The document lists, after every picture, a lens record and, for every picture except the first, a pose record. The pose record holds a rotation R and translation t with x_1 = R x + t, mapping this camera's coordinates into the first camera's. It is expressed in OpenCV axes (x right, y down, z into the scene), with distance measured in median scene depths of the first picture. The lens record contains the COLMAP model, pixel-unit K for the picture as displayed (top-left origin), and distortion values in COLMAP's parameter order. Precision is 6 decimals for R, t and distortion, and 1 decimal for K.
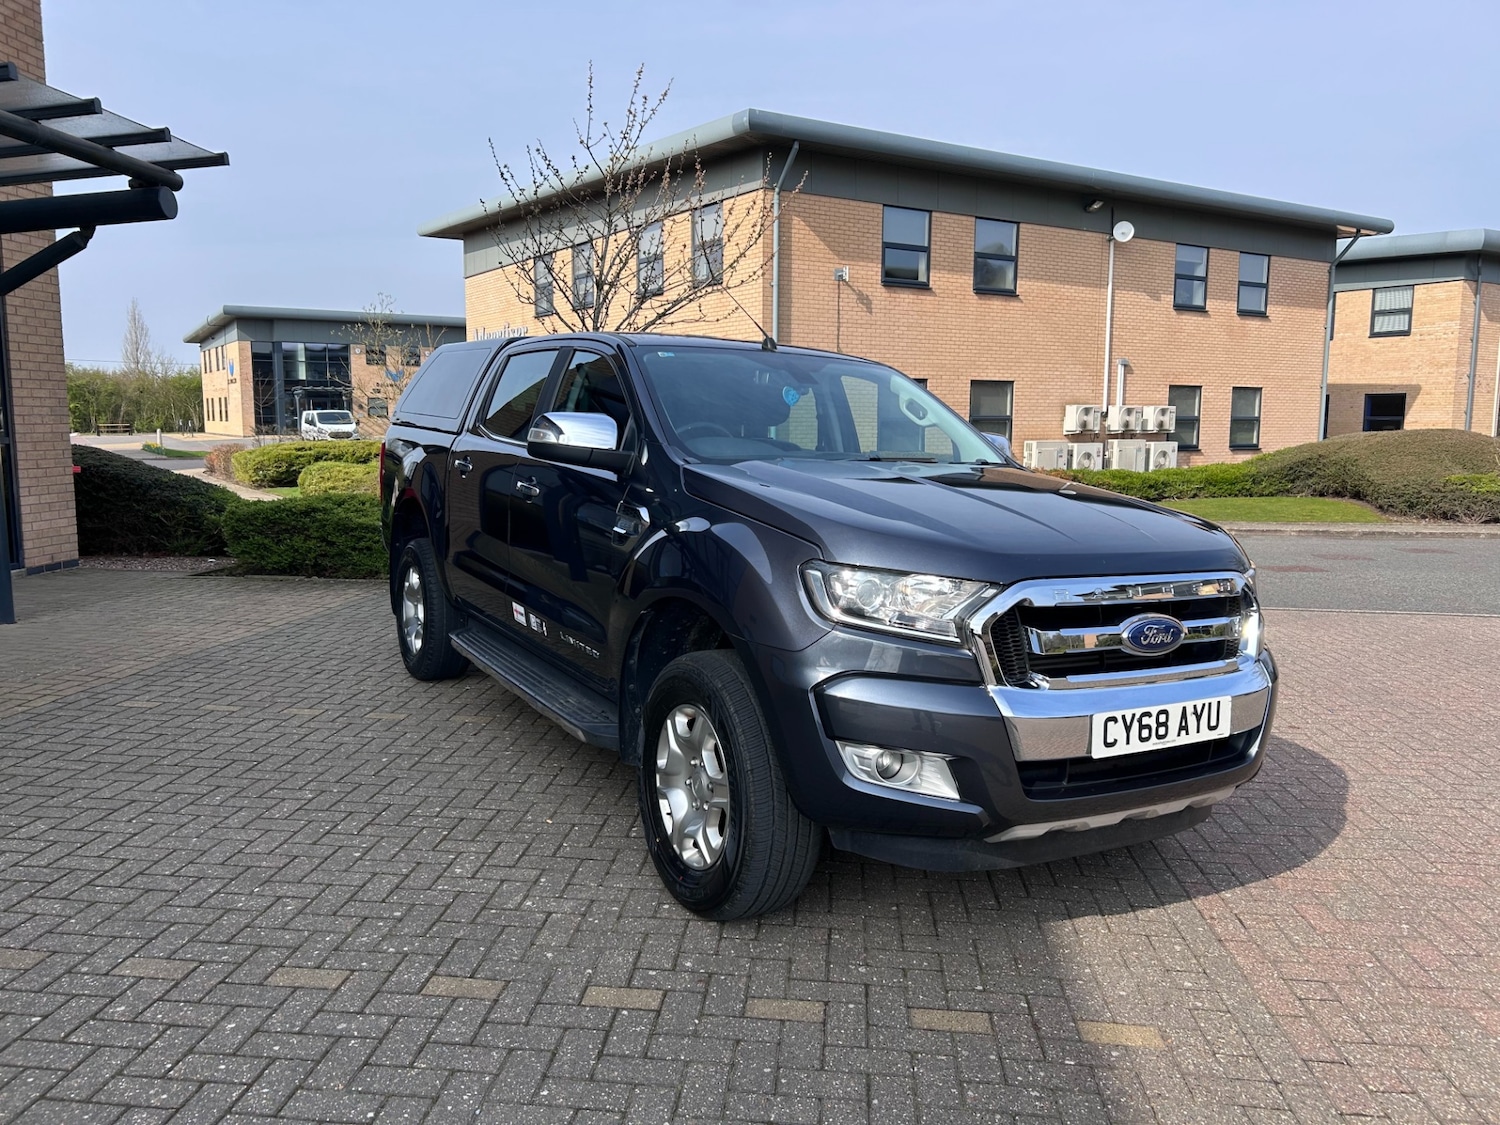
lens RADIAL K [[1129.4, 0, 754.1], [0, 1129.4, 560.1], [0, 0, 1]] dist [0.043762, -0.045739]
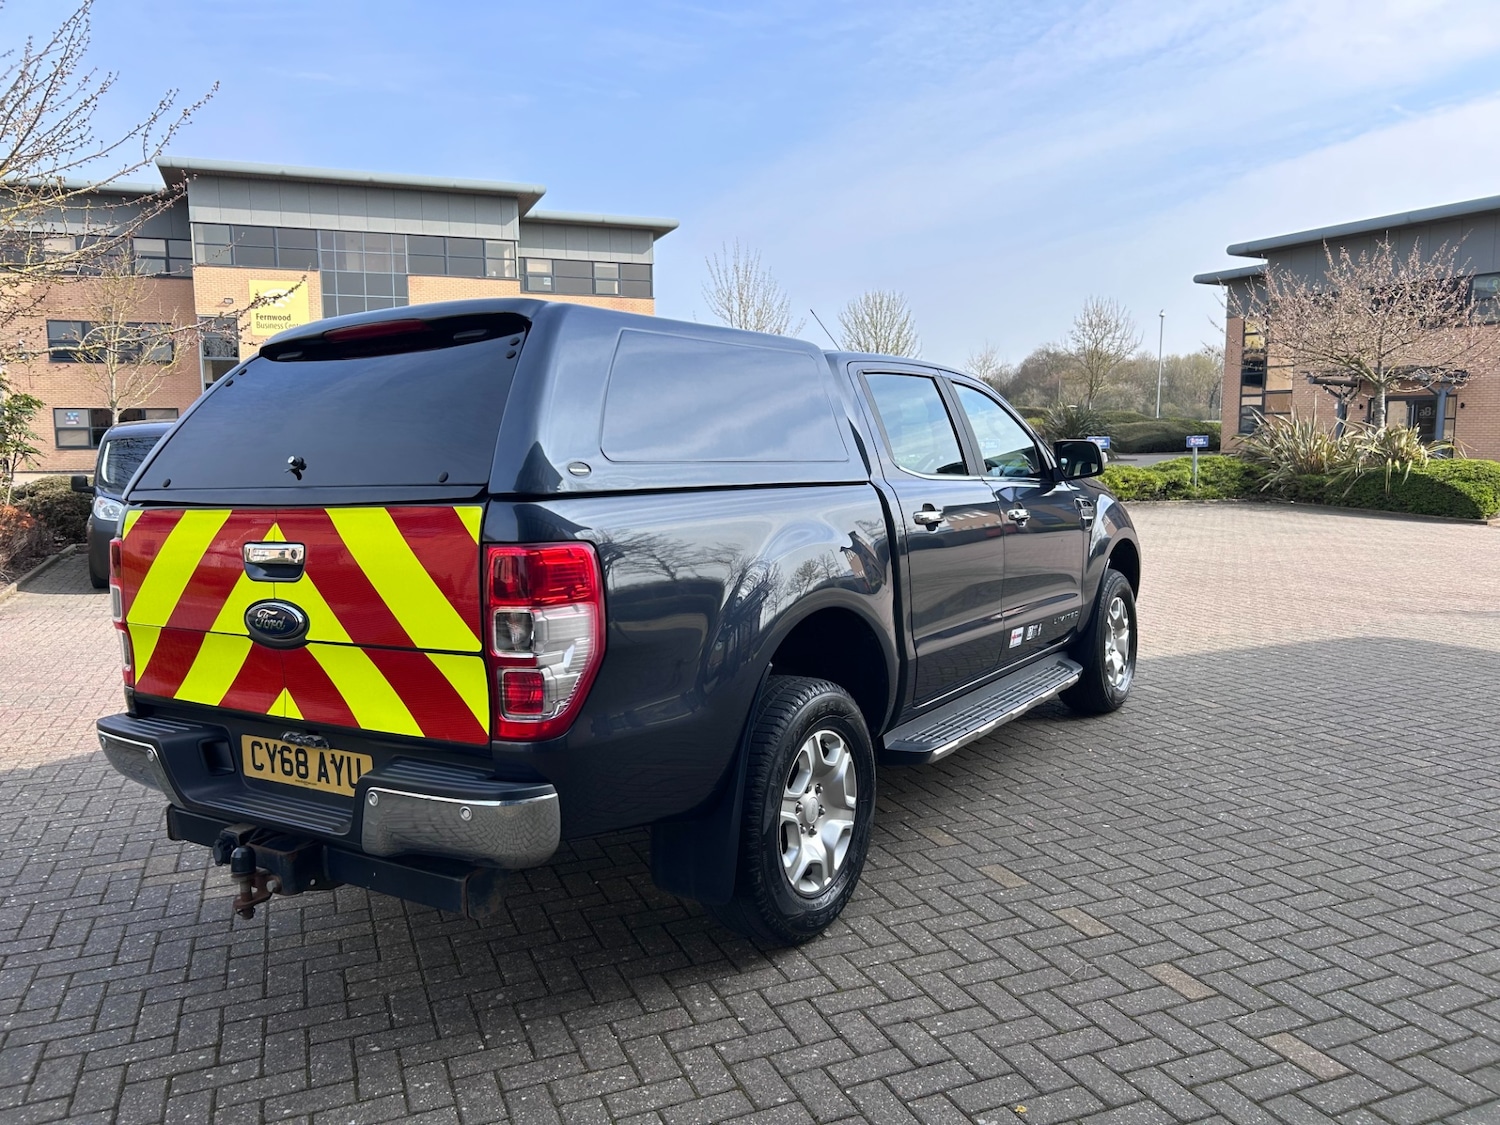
lens RADIAL K [[1129.4, 0, 744.7], [0, 1129.4, 562.3], [0, 0, 1]] dist [0.043762, -0.045739]
pose [[-0.451027, -0.112808, 0.885352, -0.872153], [0.115163, 0.976332, 0.183068, -0.206484], [-0.885049, 0.184528, -0.427361, 1.433415]]
